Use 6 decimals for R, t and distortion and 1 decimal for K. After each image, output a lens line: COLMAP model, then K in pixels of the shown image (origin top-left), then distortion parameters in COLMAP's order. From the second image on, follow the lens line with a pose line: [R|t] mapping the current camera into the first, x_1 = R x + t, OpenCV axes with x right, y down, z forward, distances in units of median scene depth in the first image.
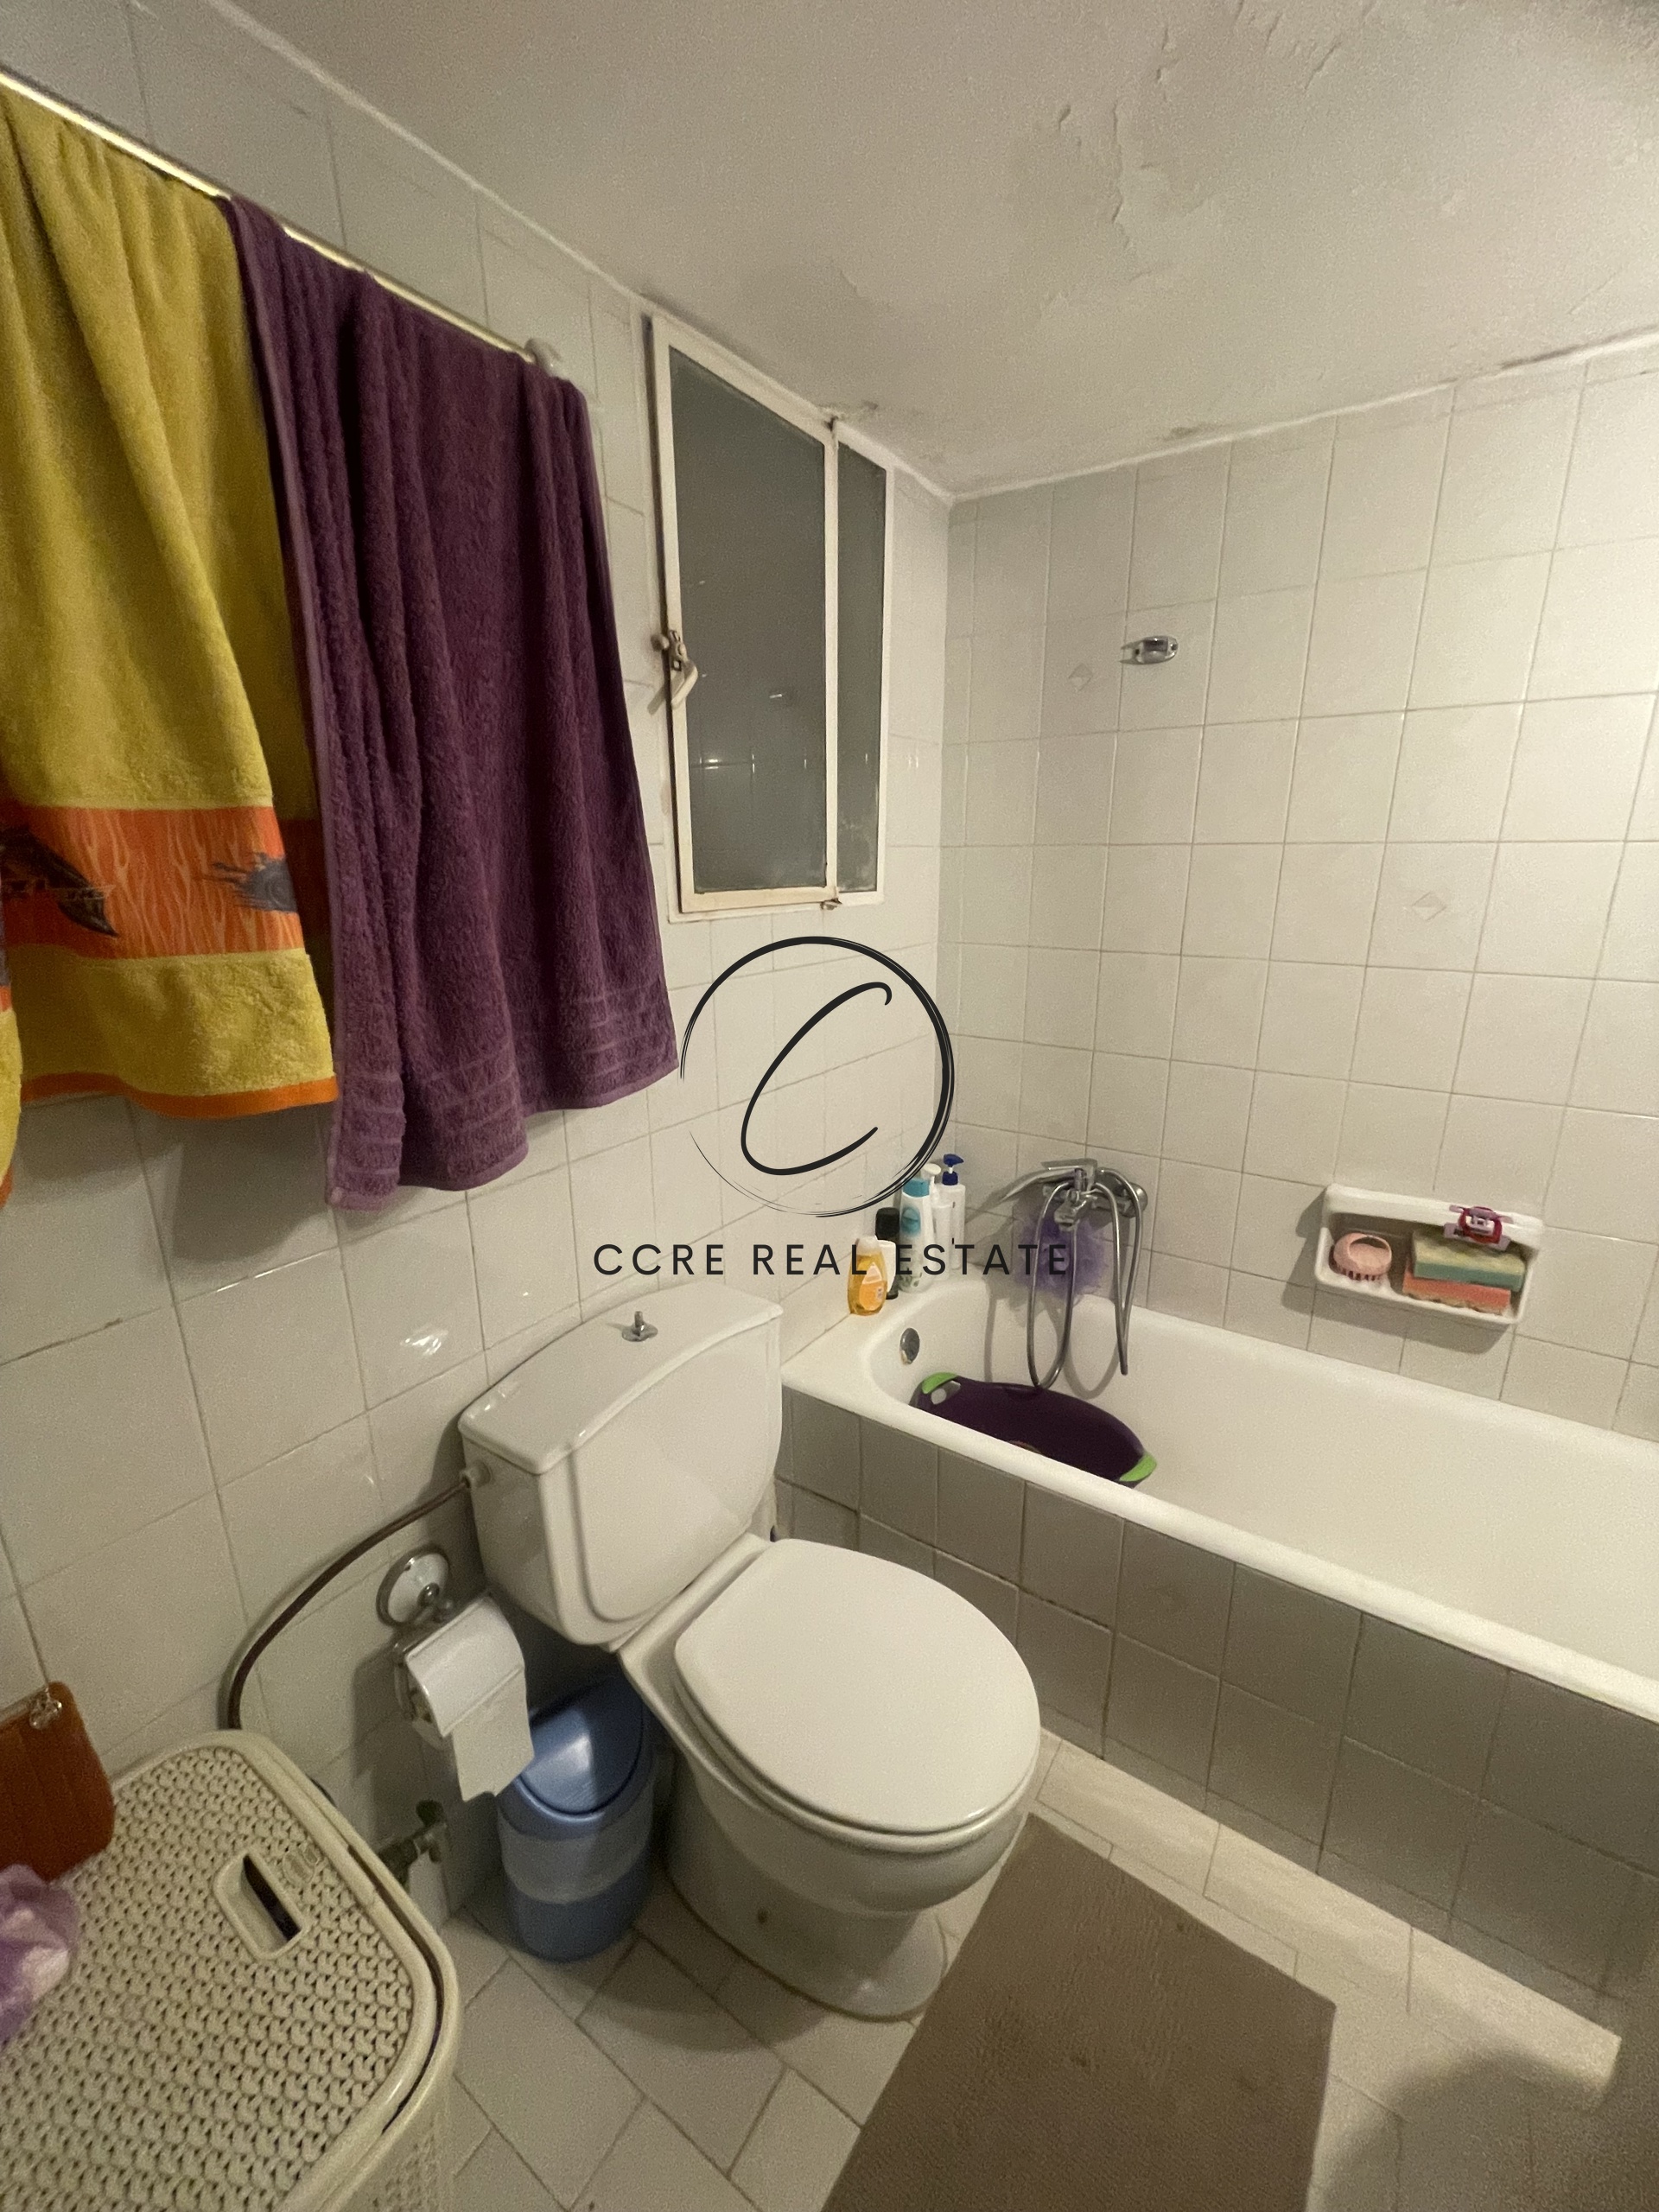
lens RADIAL K [[897.7, 0, 826.7], [0, 897.7, 1109.7], [0, 0, 1]] dist [-0.002244, 0.000245]
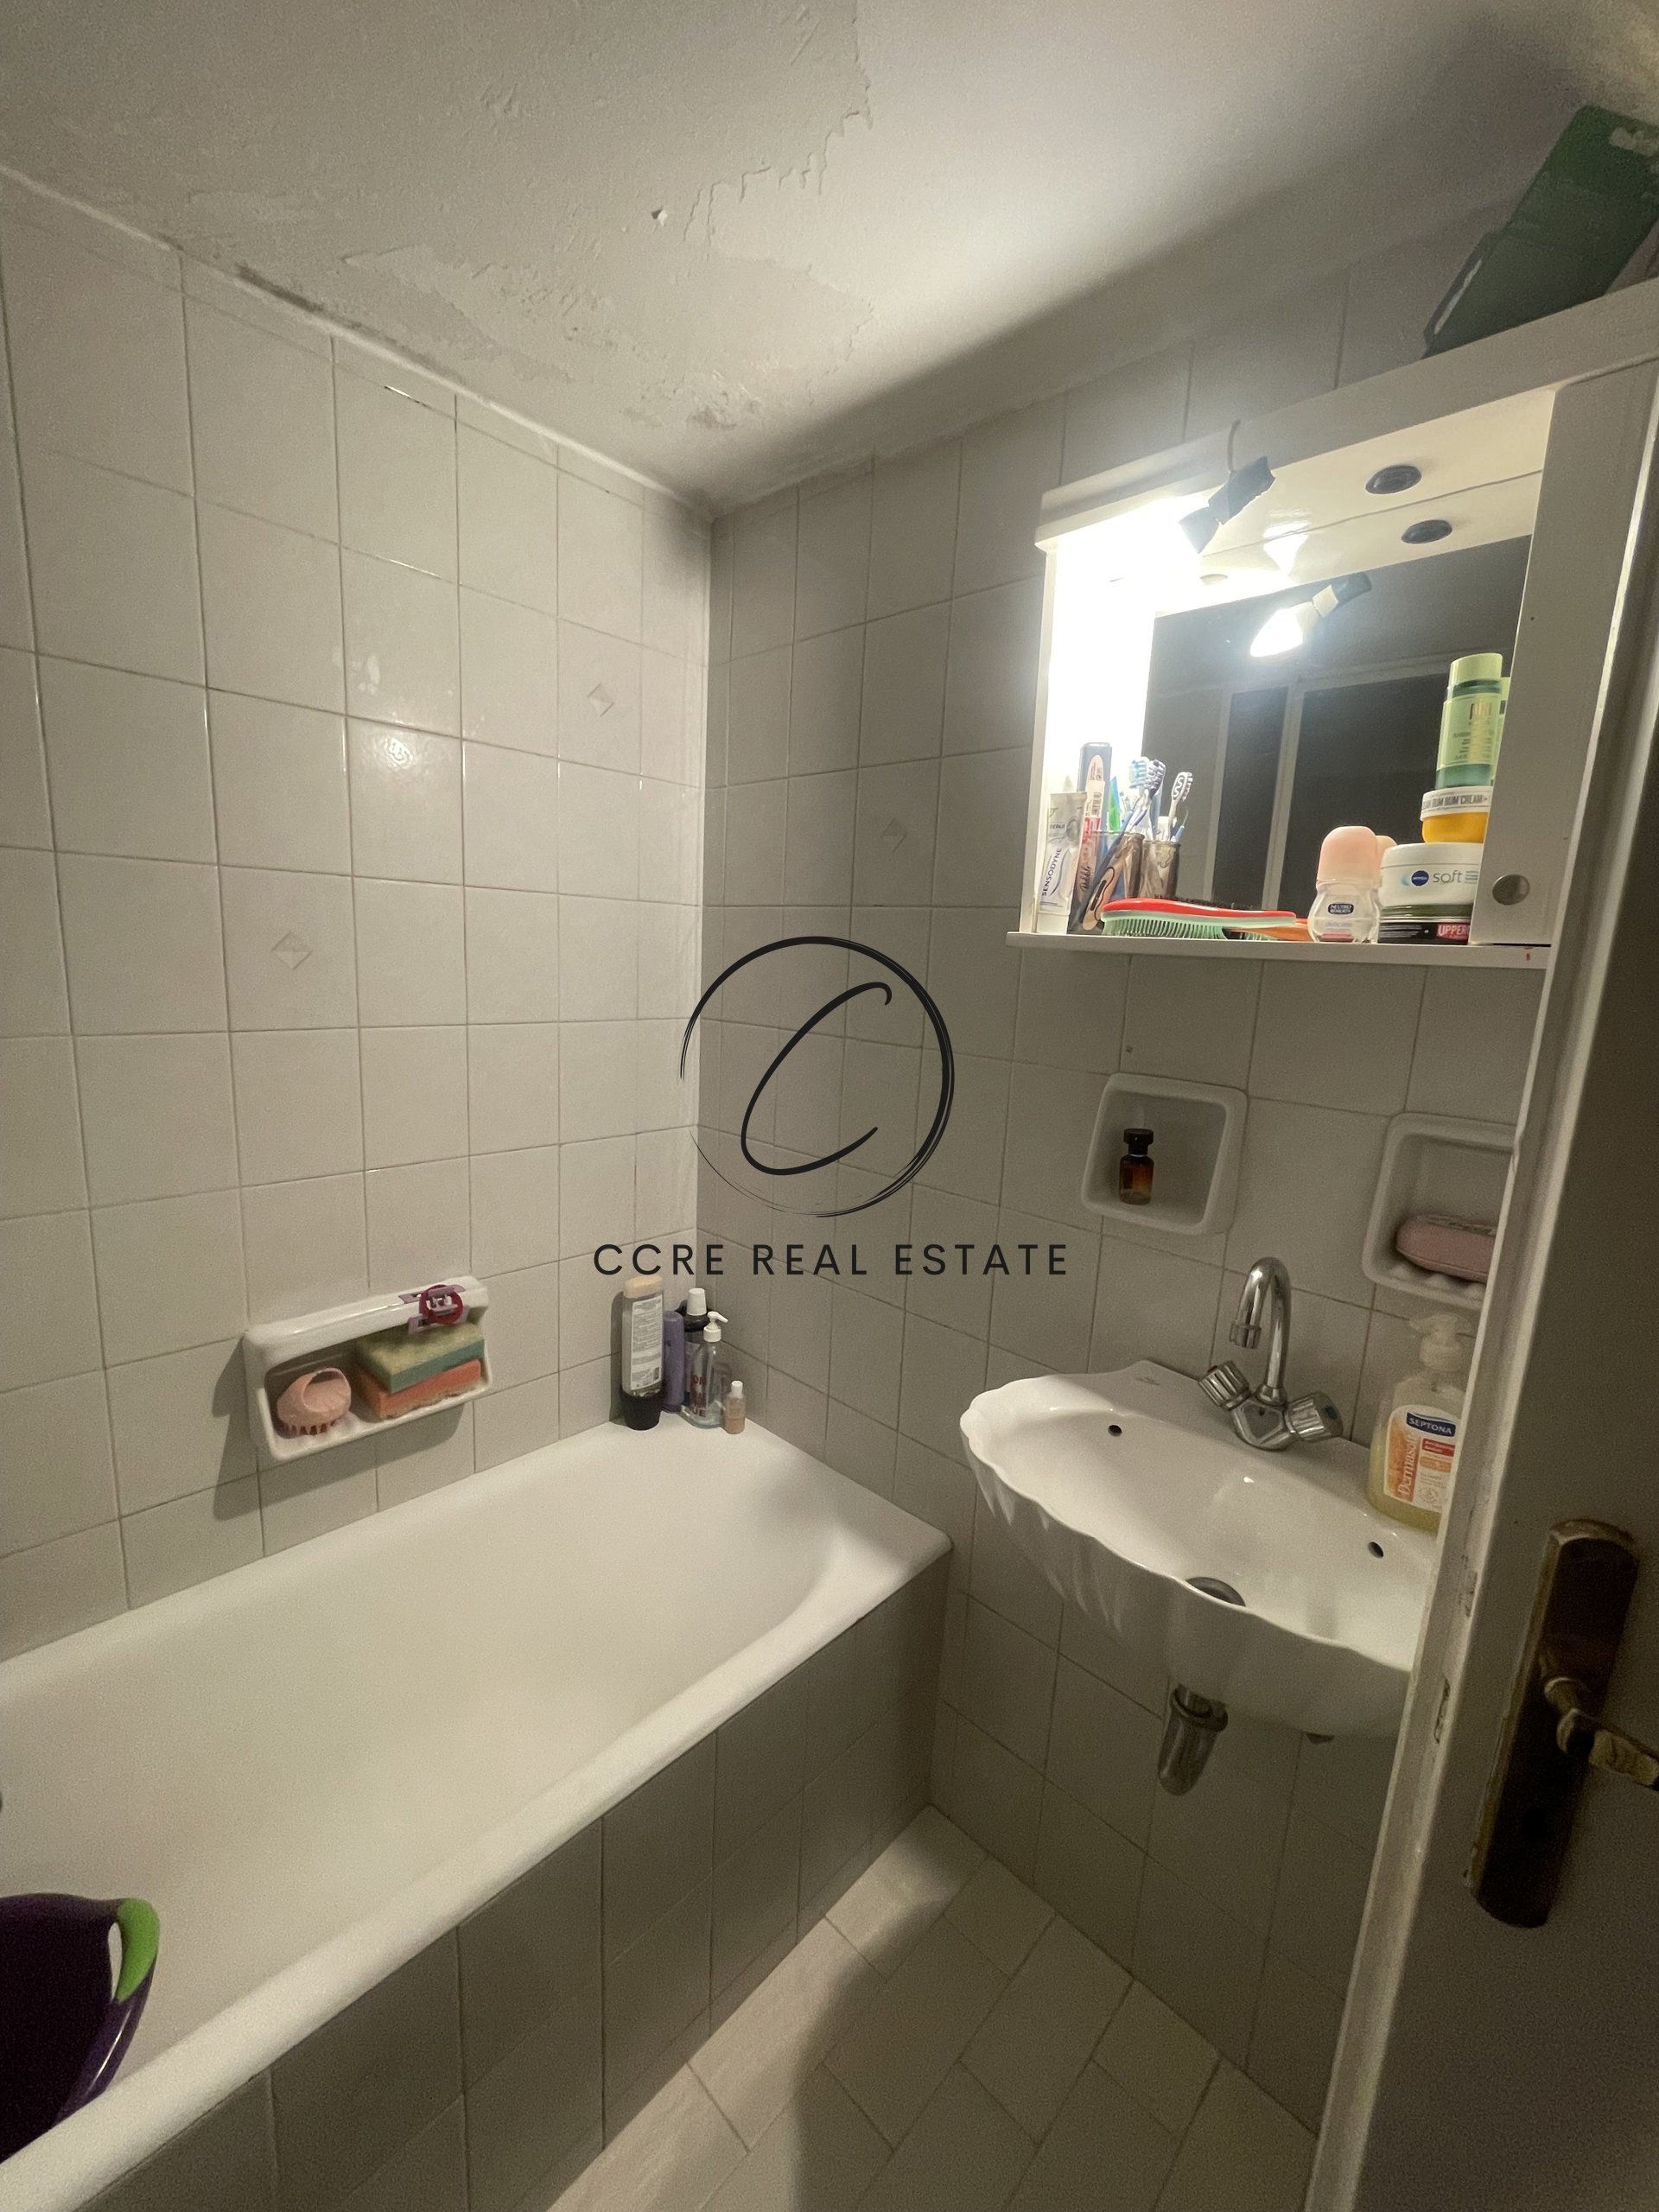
lens RADIAL K [[897.7, 0, 828.5], [0, 897.7, 1112.2], [0, 0, 1]] dist [-0.002244, 0.000245]
pose [[0.165341, -0.164643, 0.972397, -0.040459], [0.216583, 0.967960, 0.127065, -0.083826], [-0.962161, 0.189596, 0.195702, 0.403914]]
